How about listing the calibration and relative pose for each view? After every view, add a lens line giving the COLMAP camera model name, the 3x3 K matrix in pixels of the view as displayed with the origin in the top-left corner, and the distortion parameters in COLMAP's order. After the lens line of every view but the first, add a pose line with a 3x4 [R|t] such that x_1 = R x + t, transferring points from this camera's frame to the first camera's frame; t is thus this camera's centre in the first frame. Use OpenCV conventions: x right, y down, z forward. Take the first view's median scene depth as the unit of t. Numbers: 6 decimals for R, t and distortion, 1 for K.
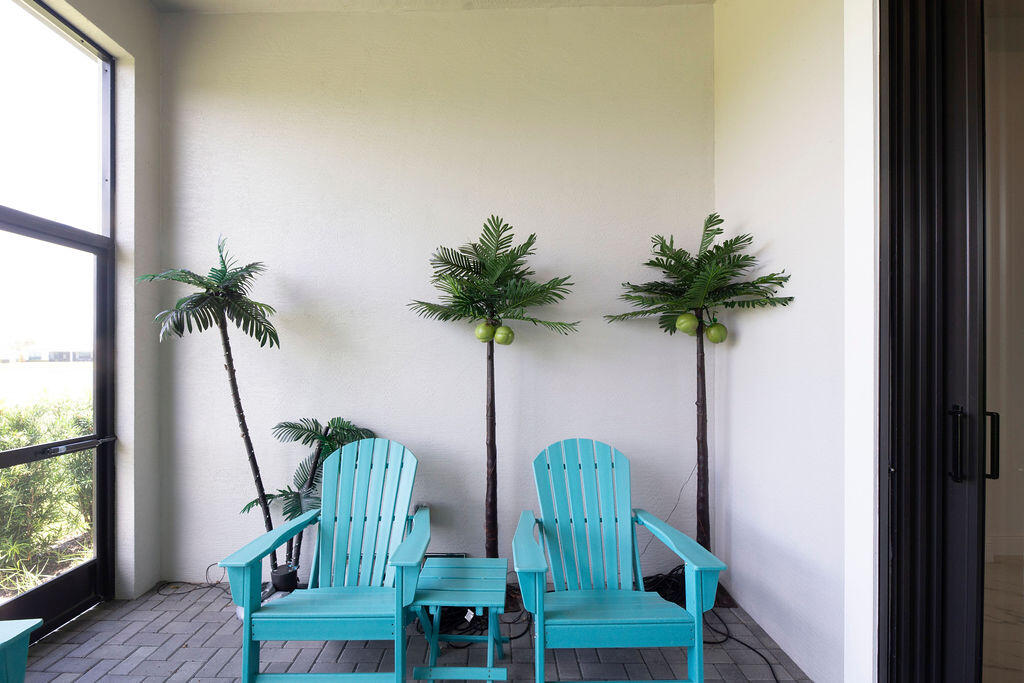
lens RADIAL K [[430.3, 0, 514.8], [0, 430.3, 343.6], [0, 0, 1]] dist [-0.015017, -0.000192]
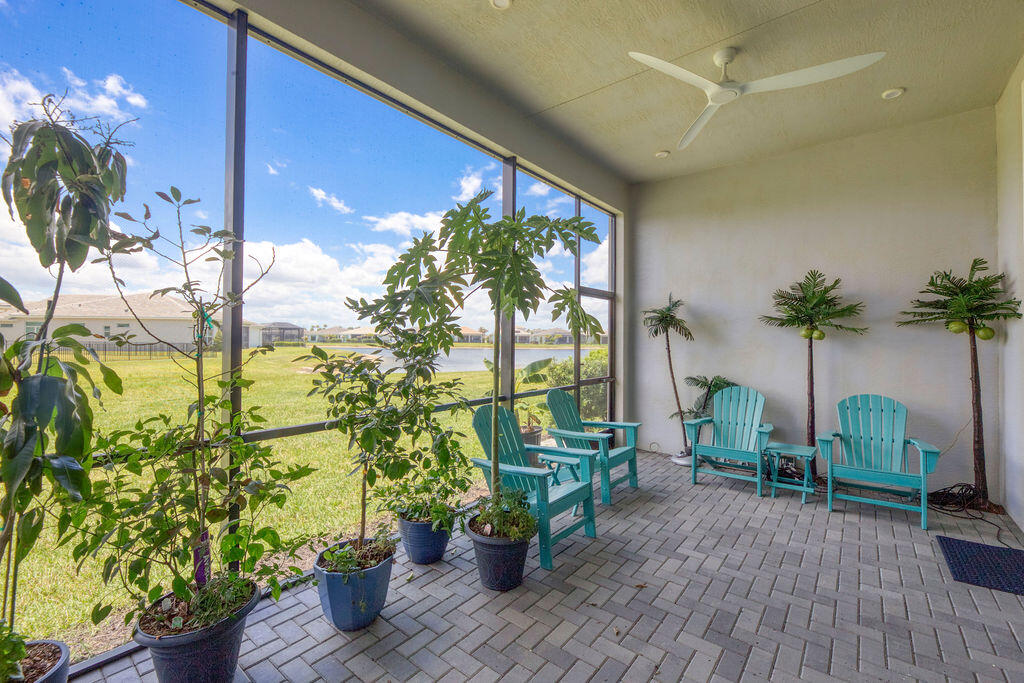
lens RADIAL K [[435.4, 0, 515.4], [0, 435.4, 335.2], [0, 0, 1]] dist [-0.001393, -0.000091]
pose [[0.762839, 0.000723, -0.646588, 0.181462], [-0.002235, 0.999996, -0.001518, -0.010667], [0.646584, 0.002603, 0.762838, -1.211868]]
